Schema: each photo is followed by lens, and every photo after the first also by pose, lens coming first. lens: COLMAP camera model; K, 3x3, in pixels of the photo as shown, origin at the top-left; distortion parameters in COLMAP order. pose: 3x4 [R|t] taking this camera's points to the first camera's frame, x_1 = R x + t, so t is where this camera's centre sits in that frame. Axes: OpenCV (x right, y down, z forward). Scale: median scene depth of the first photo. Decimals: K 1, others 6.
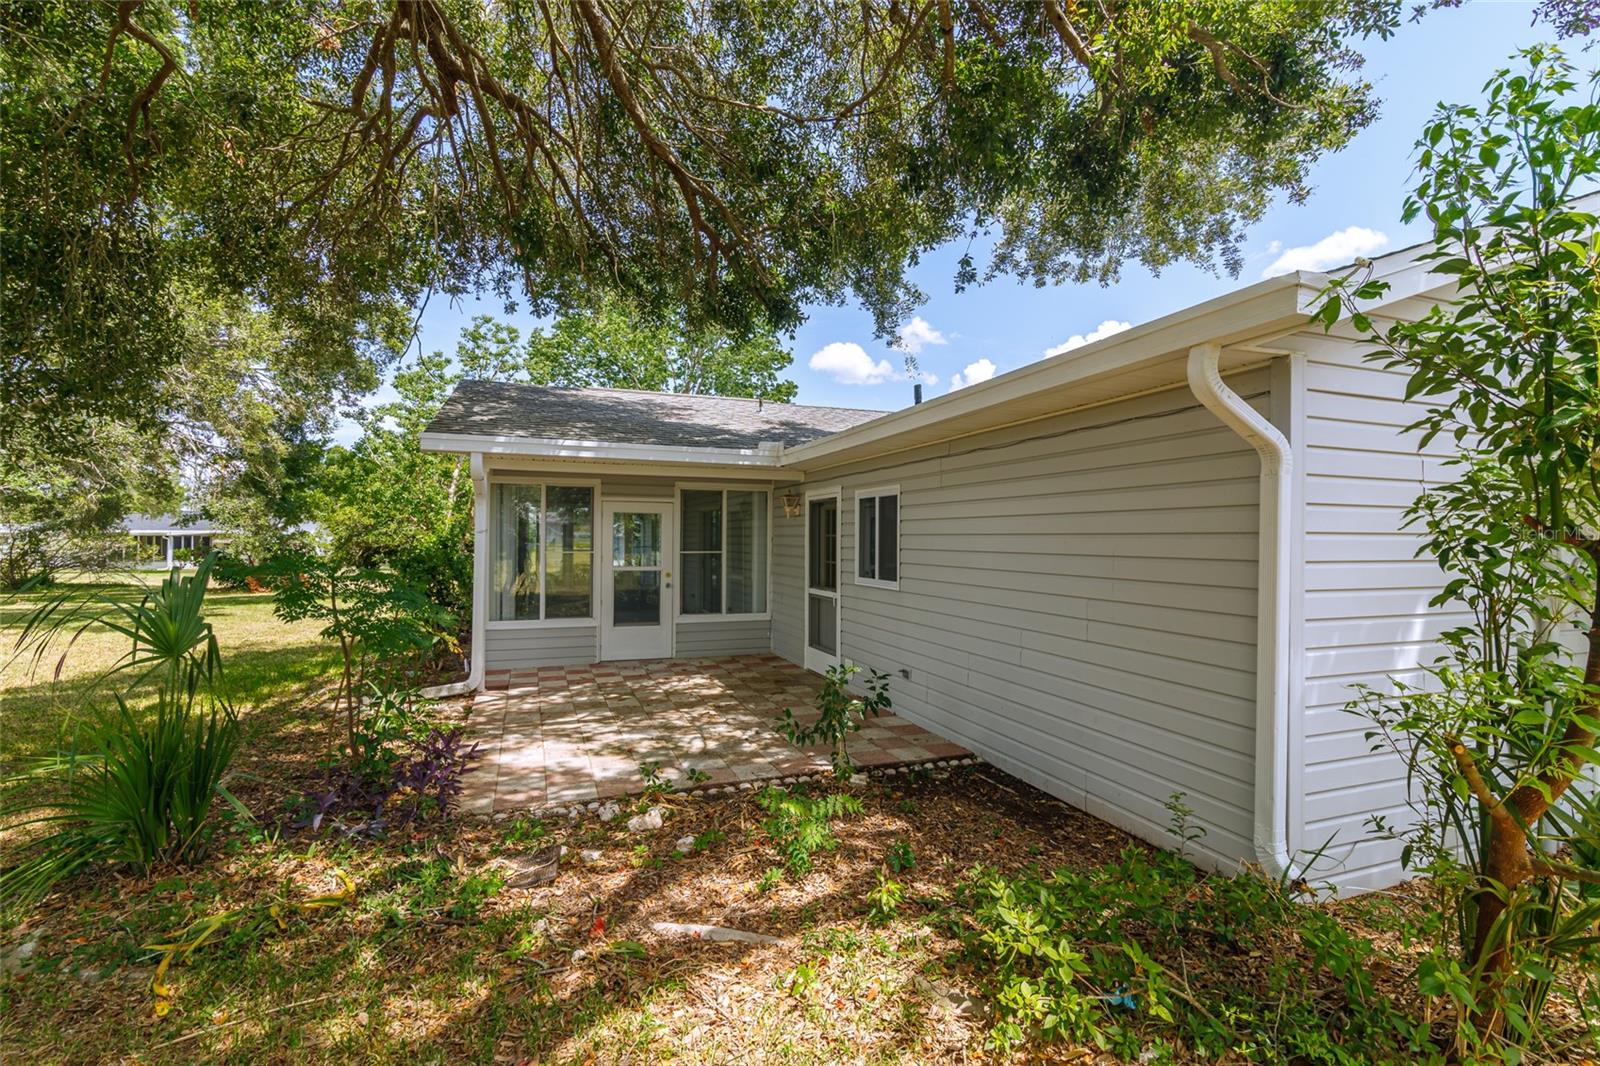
lens RADIAL K [[721.8, 0, 800.7], [0, 721.8, 536.6], [0, 0, 1]] dist [0.000236, -0.001085]
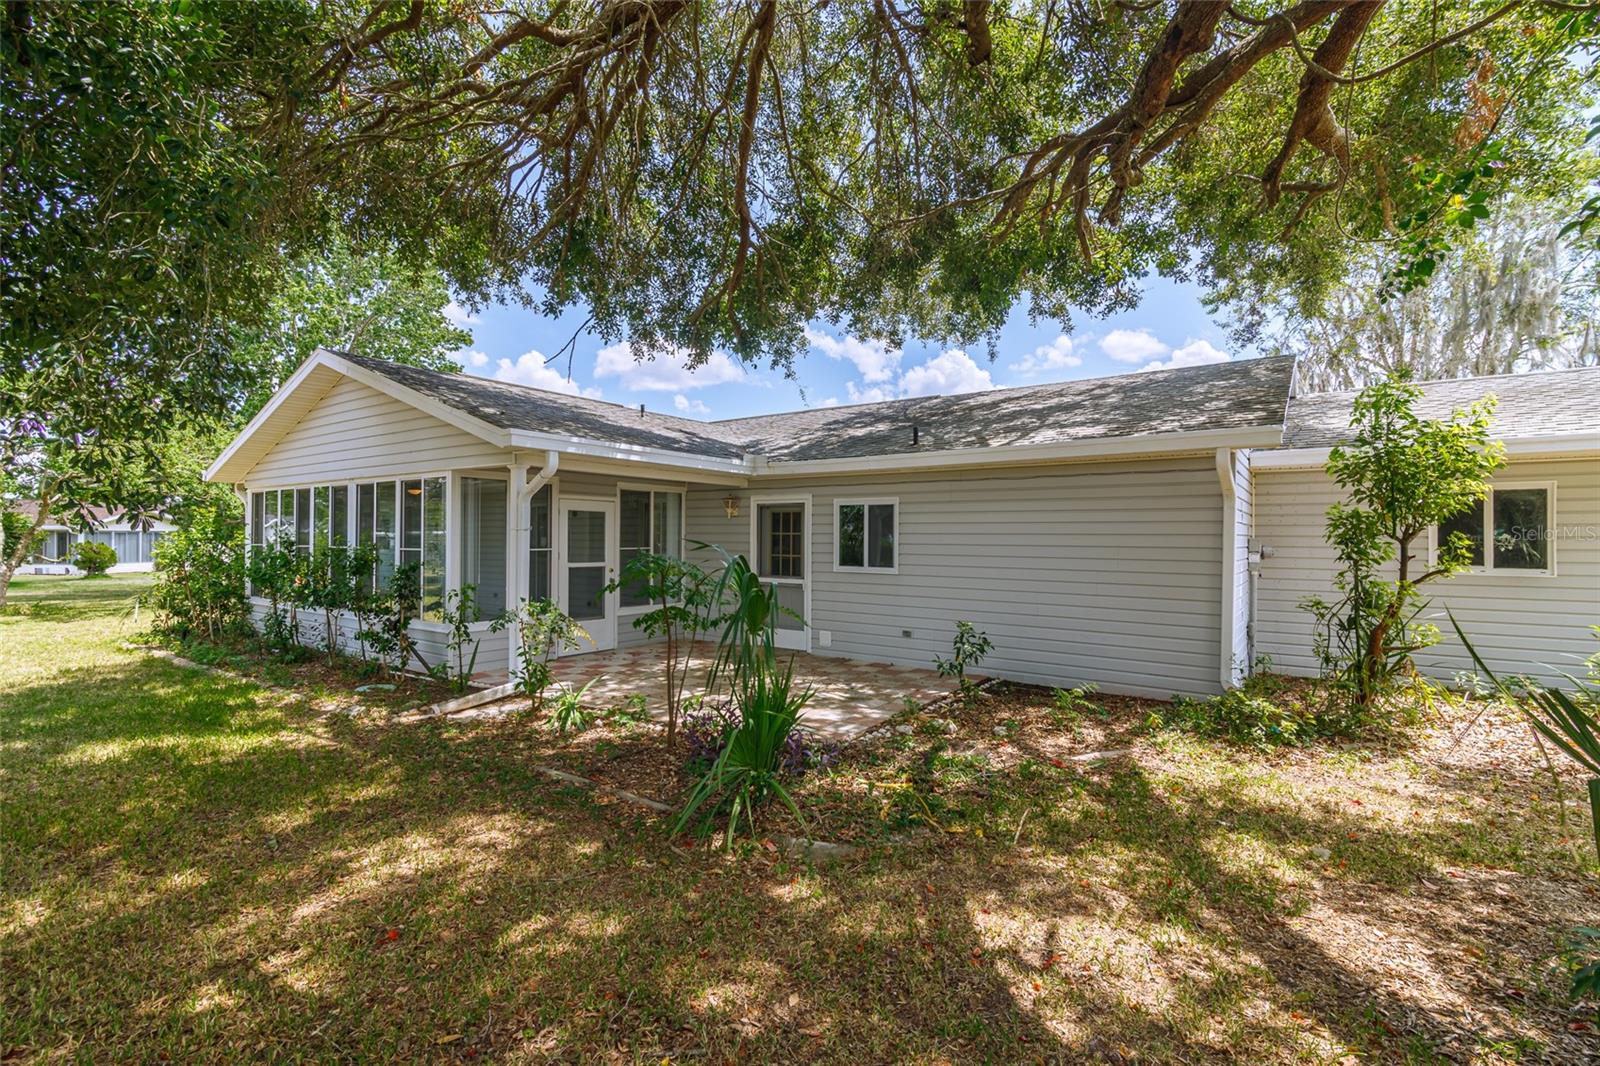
lens RADIAL K [[721.8, 0, 800.3], [0, 721.8, 532.9], [0, 0, 1]] dist [0.000236, -0.001085]
pose [[0.824425, 0.001868, 0.565968, -0.747433], [-0.003777, 0.999990, 0.002201, -0.005597], [-0.565959, -0.003952, 0.824424, -0.030624]]
